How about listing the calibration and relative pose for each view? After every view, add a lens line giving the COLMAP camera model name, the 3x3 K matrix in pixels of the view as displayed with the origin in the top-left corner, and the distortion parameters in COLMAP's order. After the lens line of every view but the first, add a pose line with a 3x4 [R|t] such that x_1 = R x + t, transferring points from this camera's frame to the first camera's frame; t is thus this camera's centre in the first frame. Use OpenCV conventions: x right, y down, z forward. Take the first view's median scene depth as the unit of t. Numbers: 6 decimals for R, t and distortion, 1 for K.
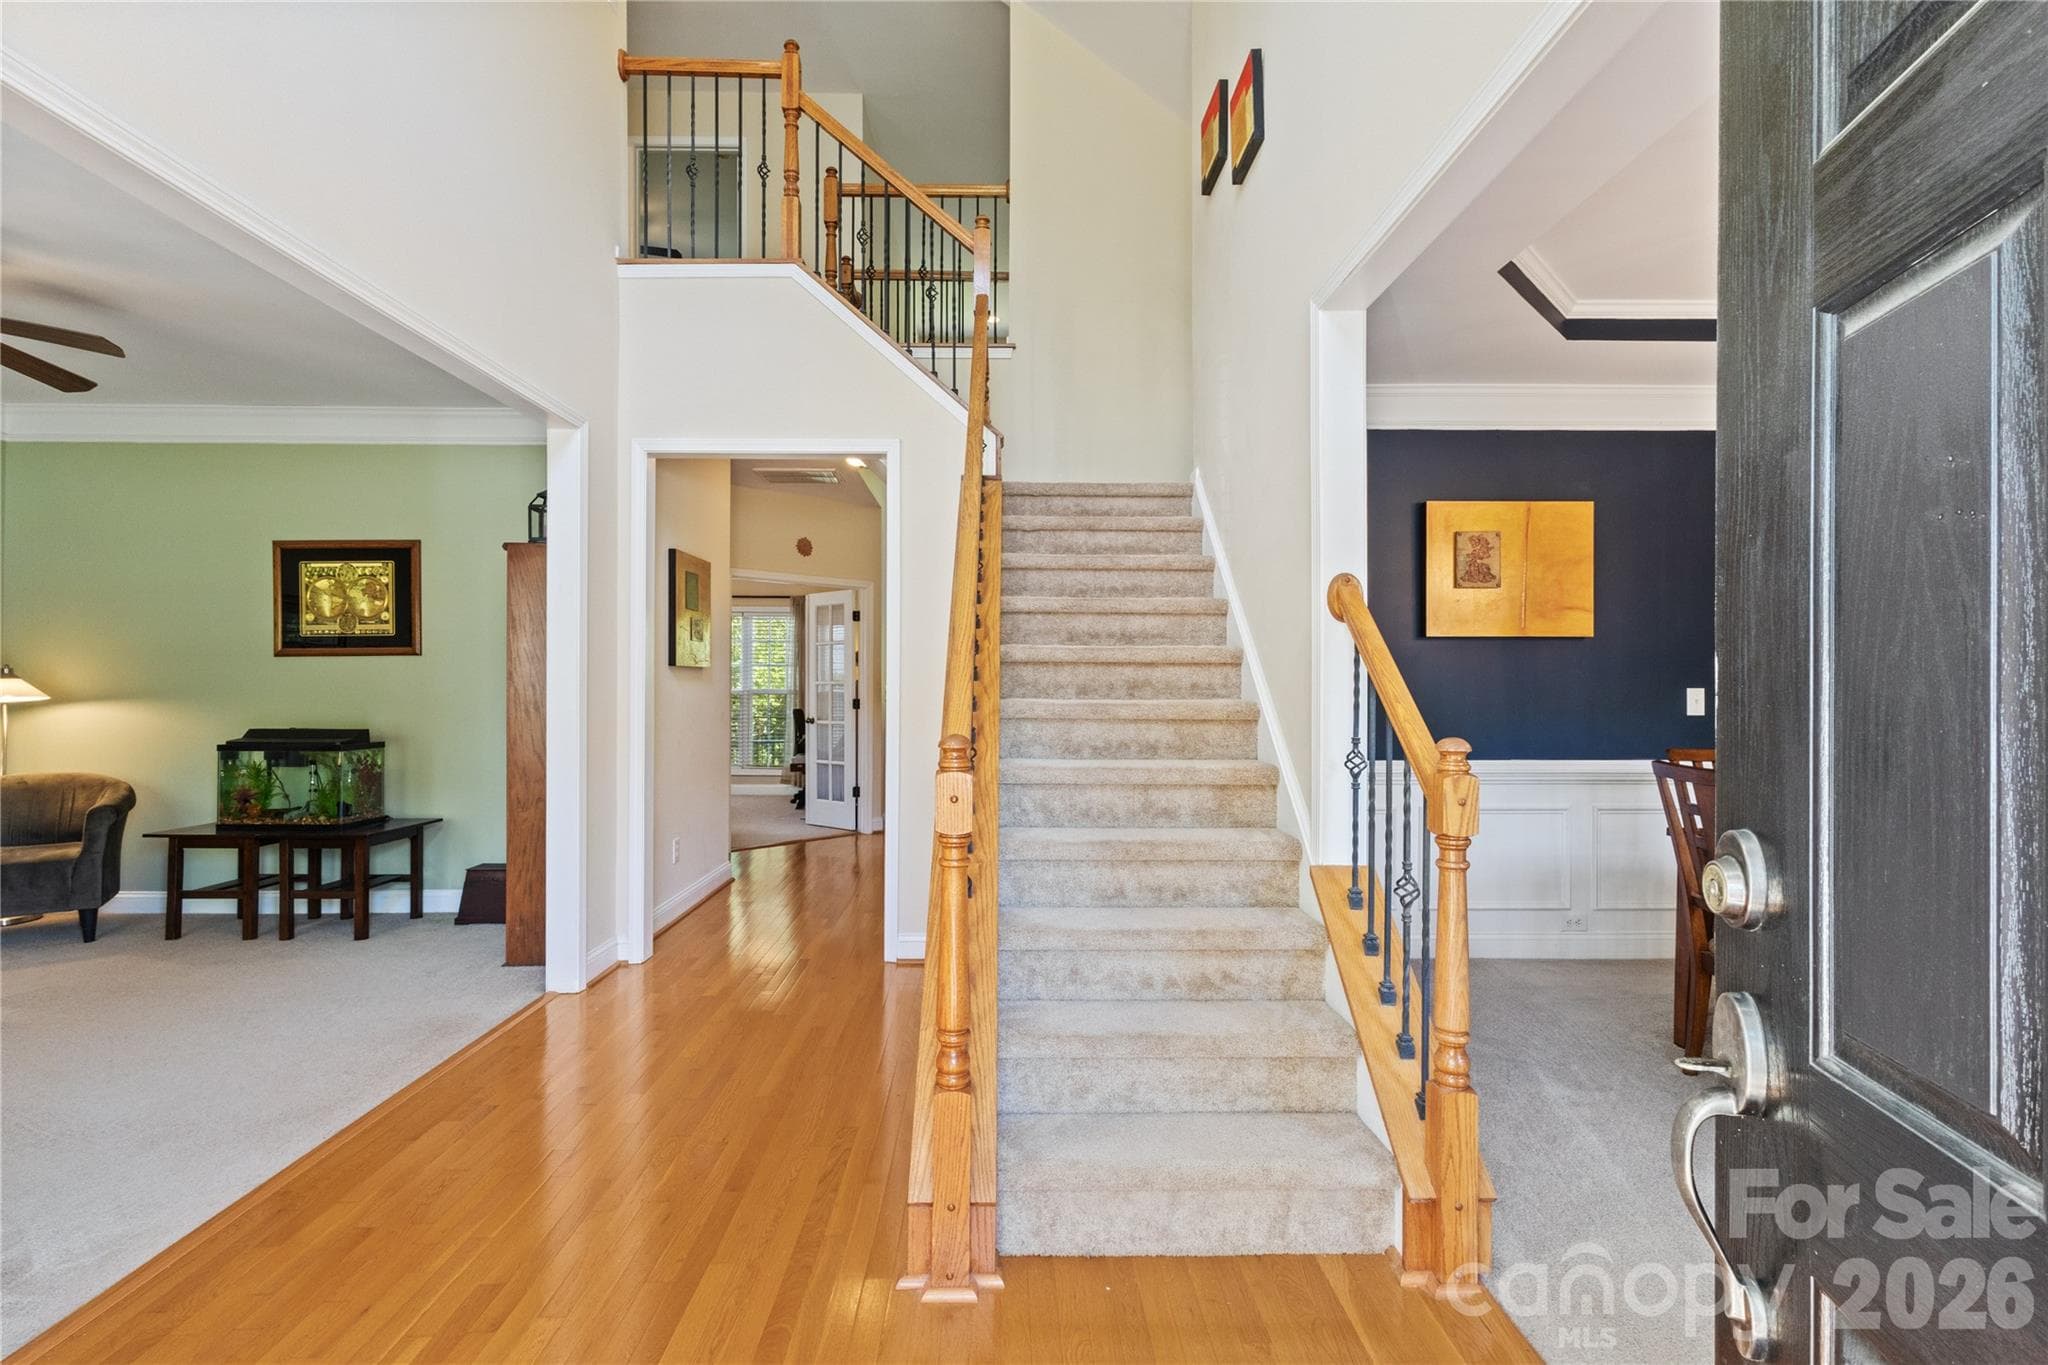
lens RADIAL K [[955.0, 0, 1016.7], [0, 955.0, 686.1], [0, 0, 1]] dist [-0.003497, -0.002304]
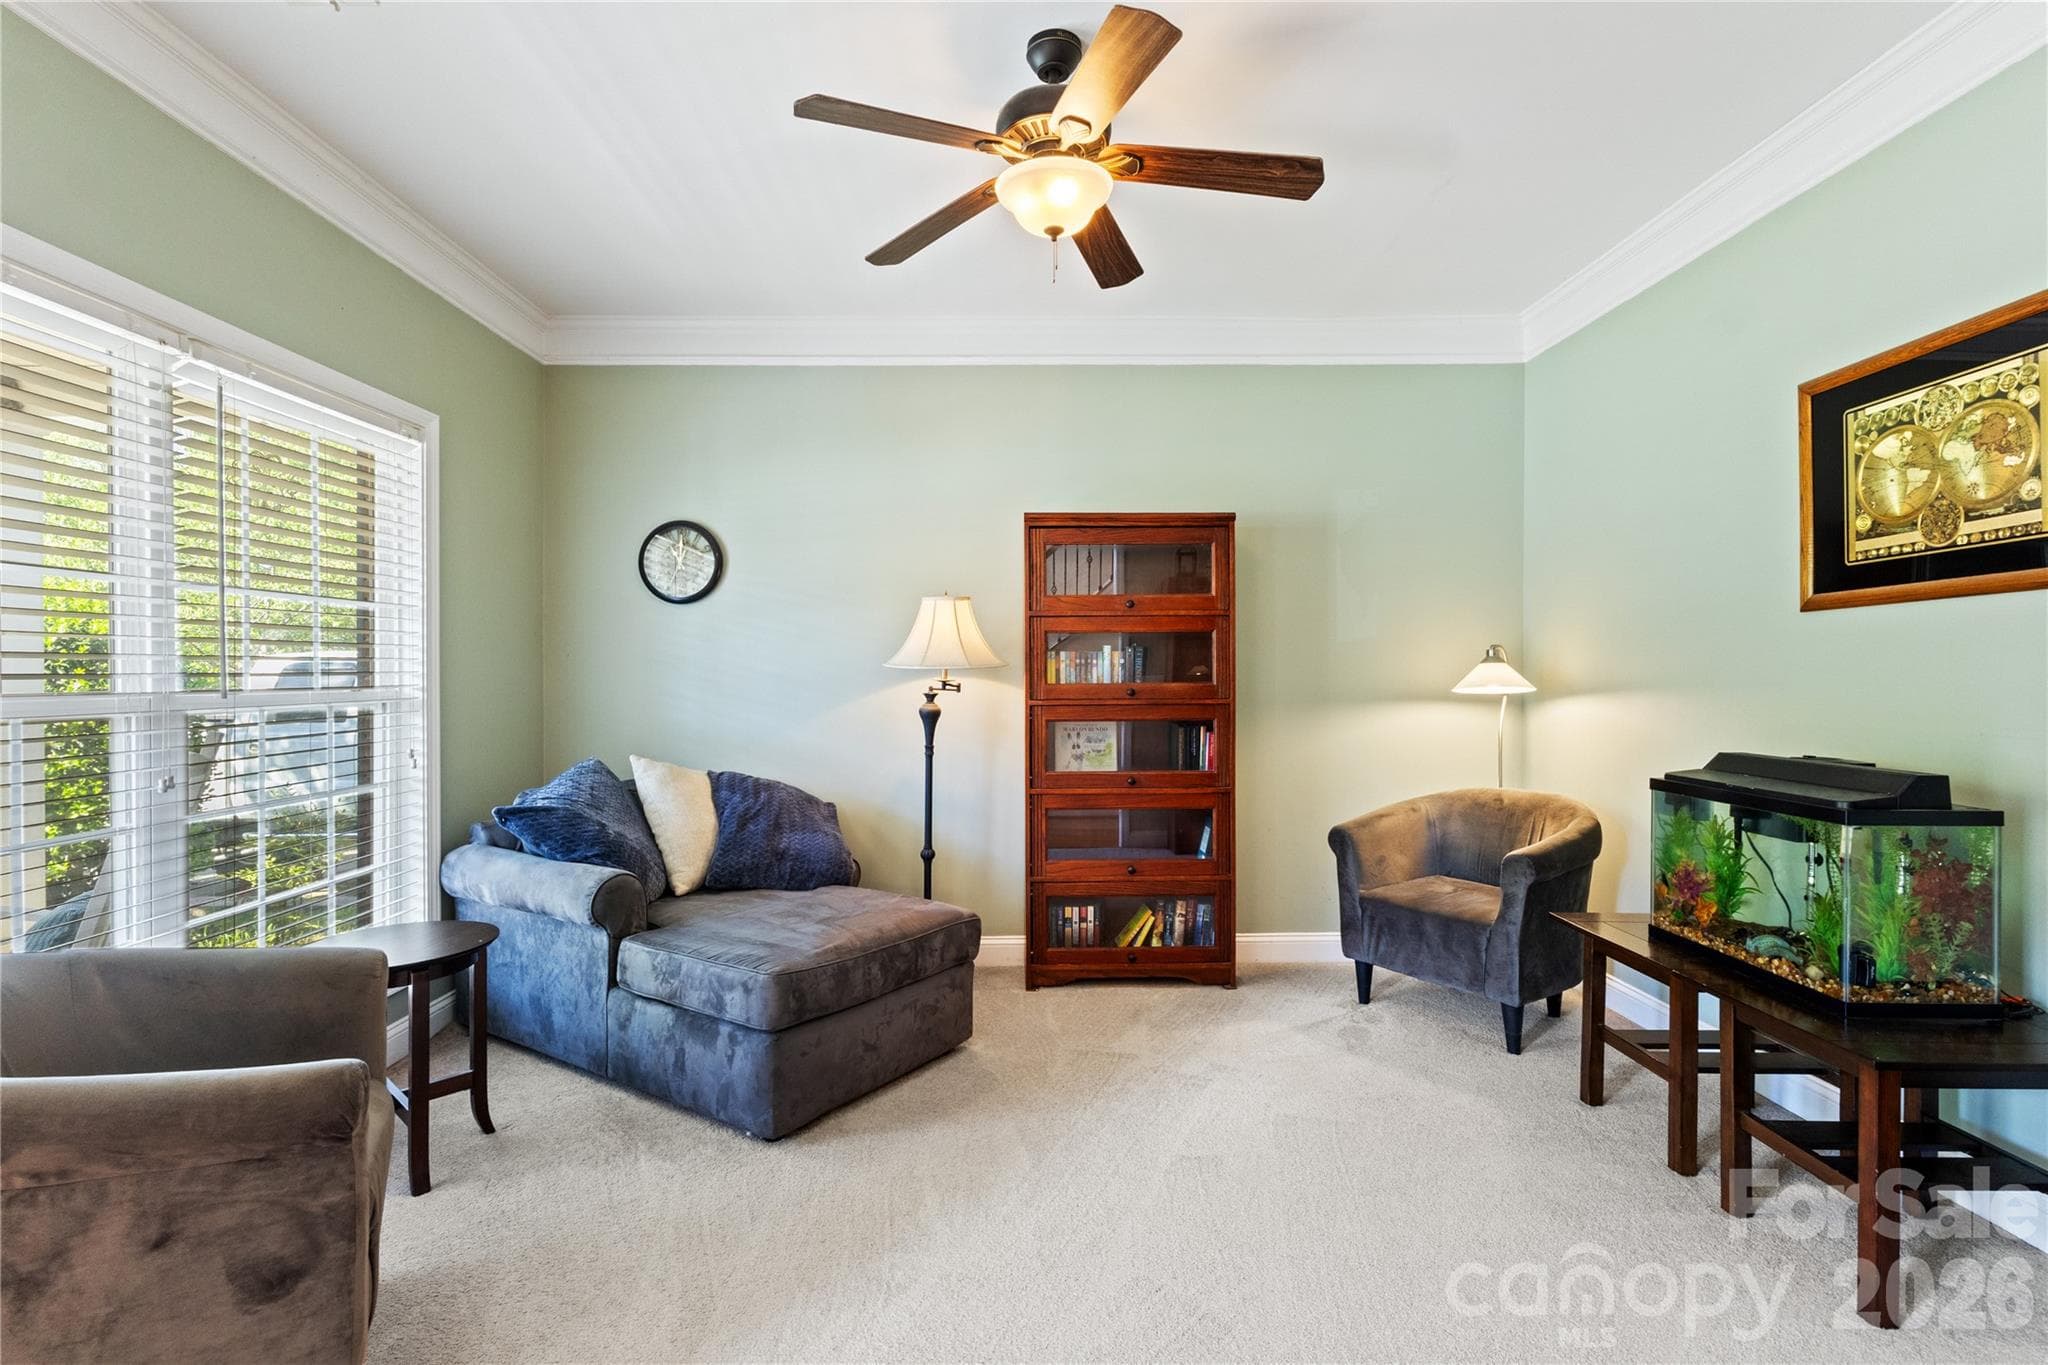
lens RADIAL K [[955.0, 0, 1023.5], [0, 955.0, 680.1], [0, 0, 1]] dist [-0.003497, -0.002304]
pose [[0.000537, 0.002035, -0.999998, -0.270618], [0.001701, 0.999996, 0.002036, 0.003858], [0.999998, -0.001702, 0.000533, 0.584081]]
